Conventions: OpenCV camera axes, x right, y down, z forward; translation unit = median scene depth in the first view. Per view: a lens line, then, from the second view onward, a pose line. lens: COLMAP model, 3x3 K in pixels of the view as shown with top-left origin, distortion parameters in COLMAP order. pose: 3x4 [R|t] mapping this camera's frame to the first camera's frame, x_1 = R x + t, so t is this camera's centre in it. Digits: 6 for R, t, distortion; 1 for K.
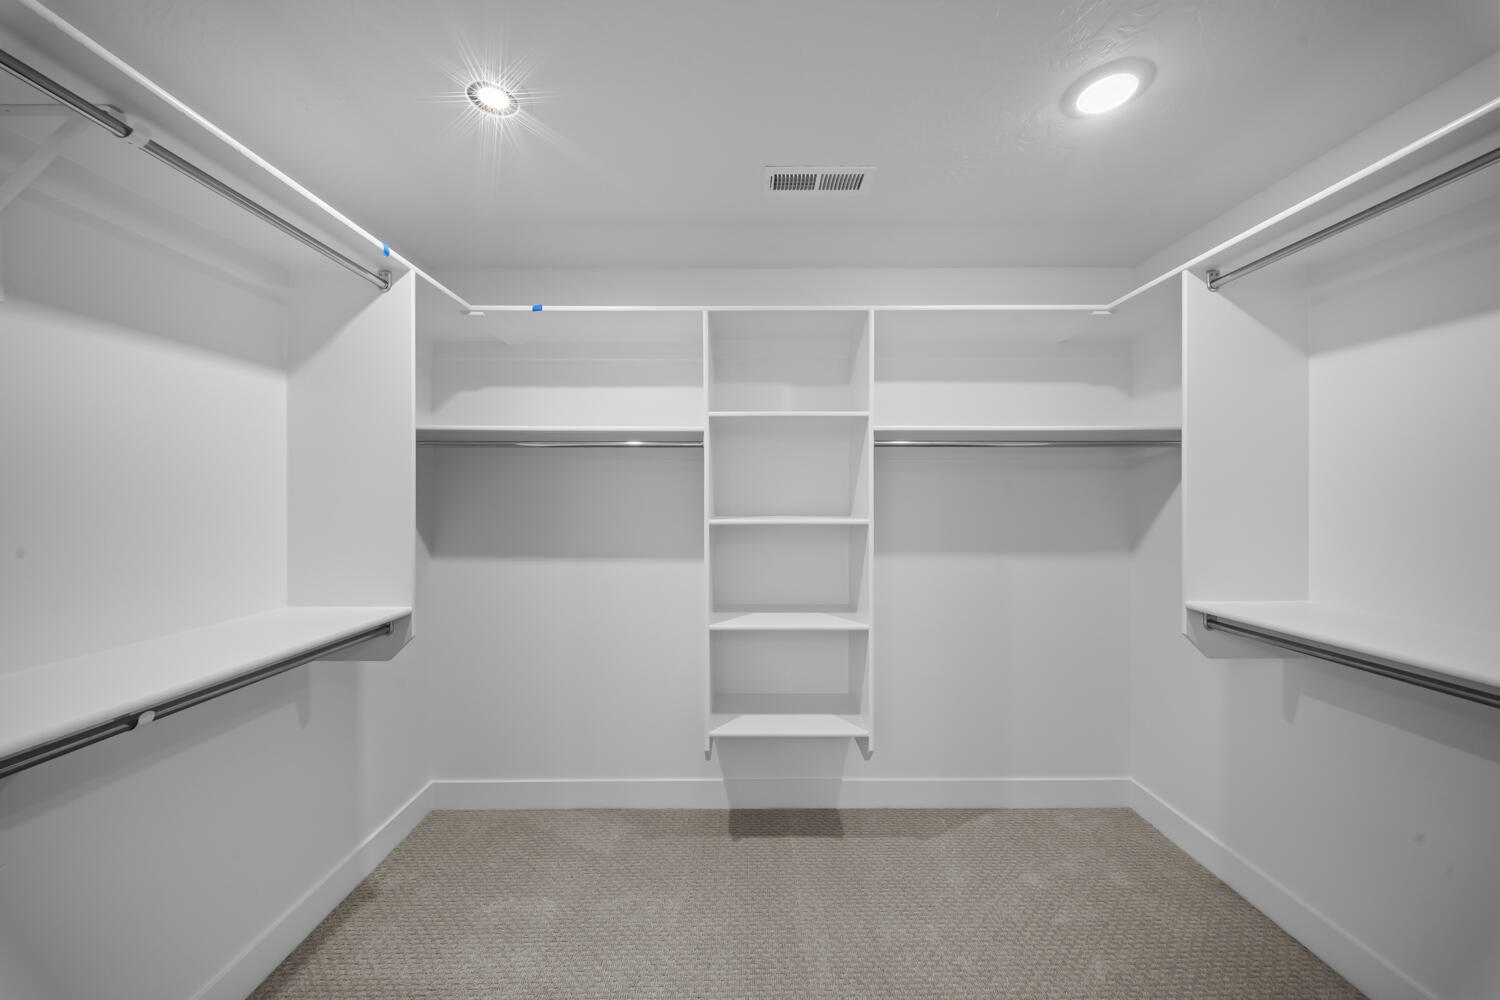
lens RADIAL K [[522.9, 0, 749.4], [0, 522.9, 495.5], [0, 0, 1]] dist [0.001000, -0.002198]
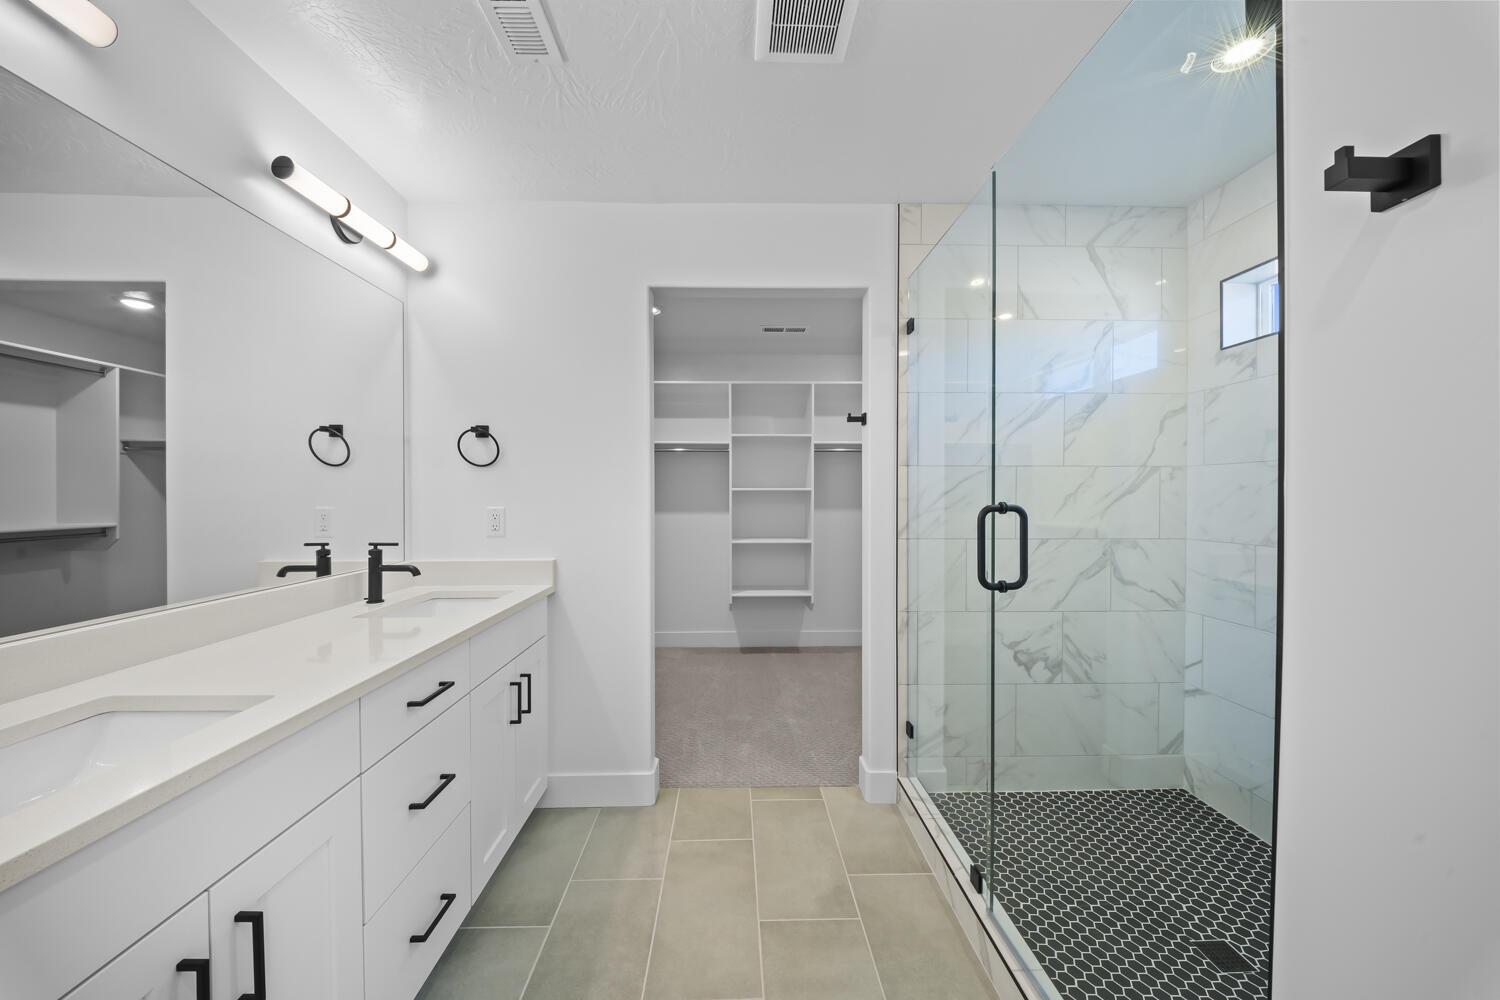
lens RADIAL K [[512.3, 0, 750.0], [0, 512.3, 500.0], [0, 0, 1]] dist [0.001212, -0.000121]
pose [[0.999802, 0.001918, 0.019791, -0.043836], [-0.002024, 0.999984, 0.005364, 0.078536], [-0.019780, -0.005403, 0.999790, -0.930285]]
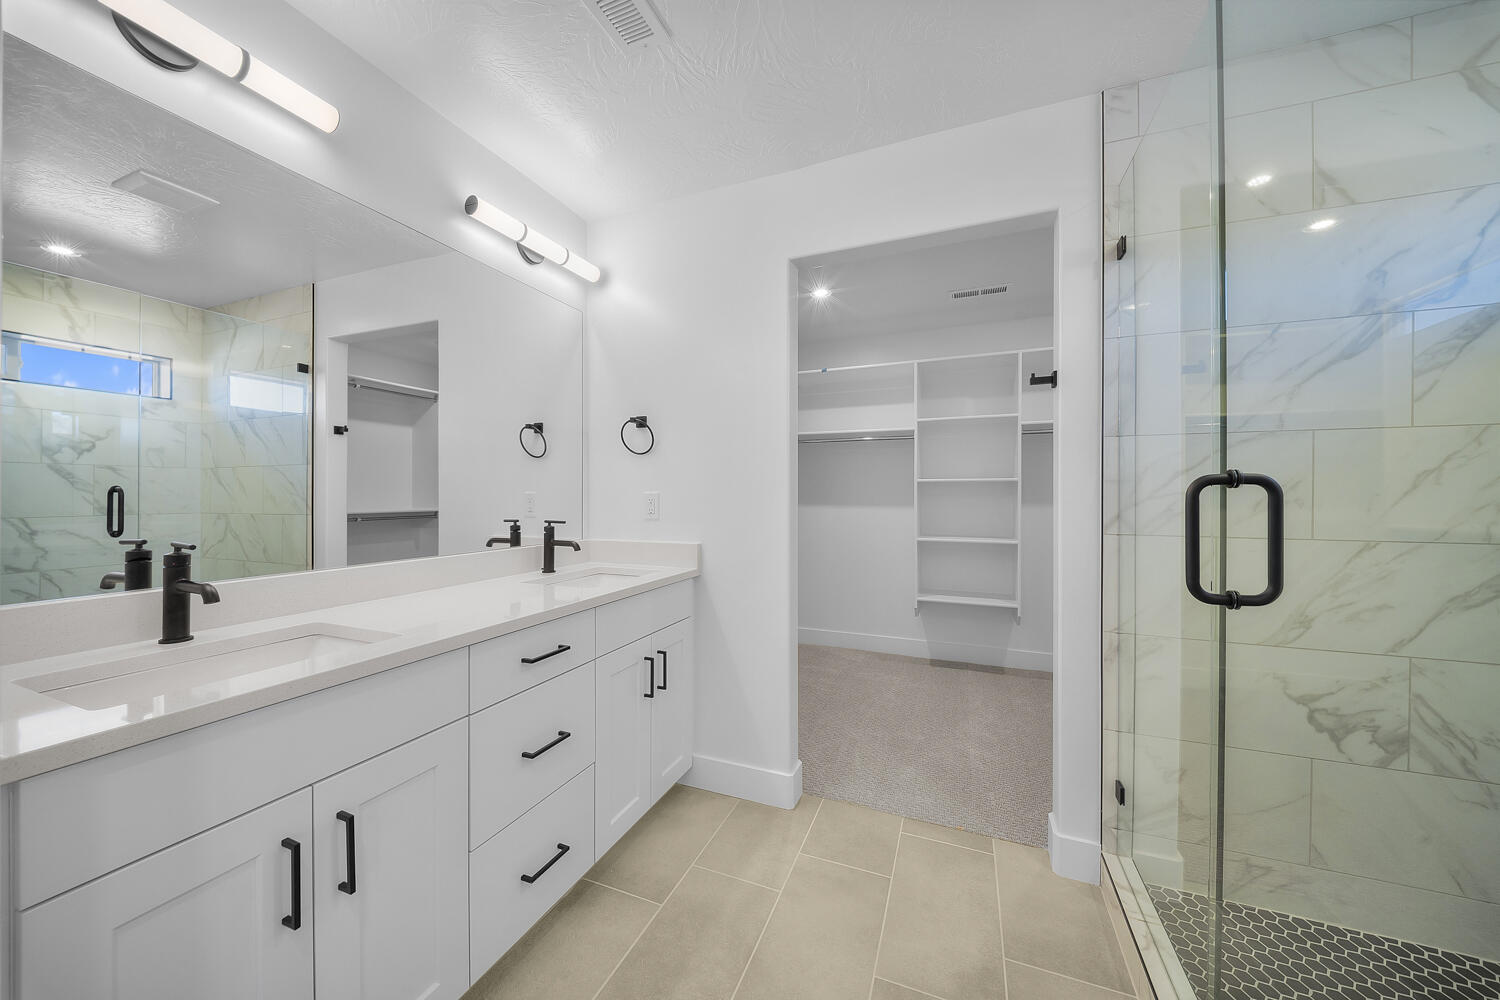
lens RADIAL K [[522.9, 0, 749.4], [0, 522.9, 495.5], [0, 0, 1]] dist [0.001000, -0.002198]
pose [[0.924313, 0.003990, -0.381615, 0.072817], [-0.004906, 0.999987, -0.001427, 0.104877], [0.381605, 0.003191, 0.924320, -0.848614]]
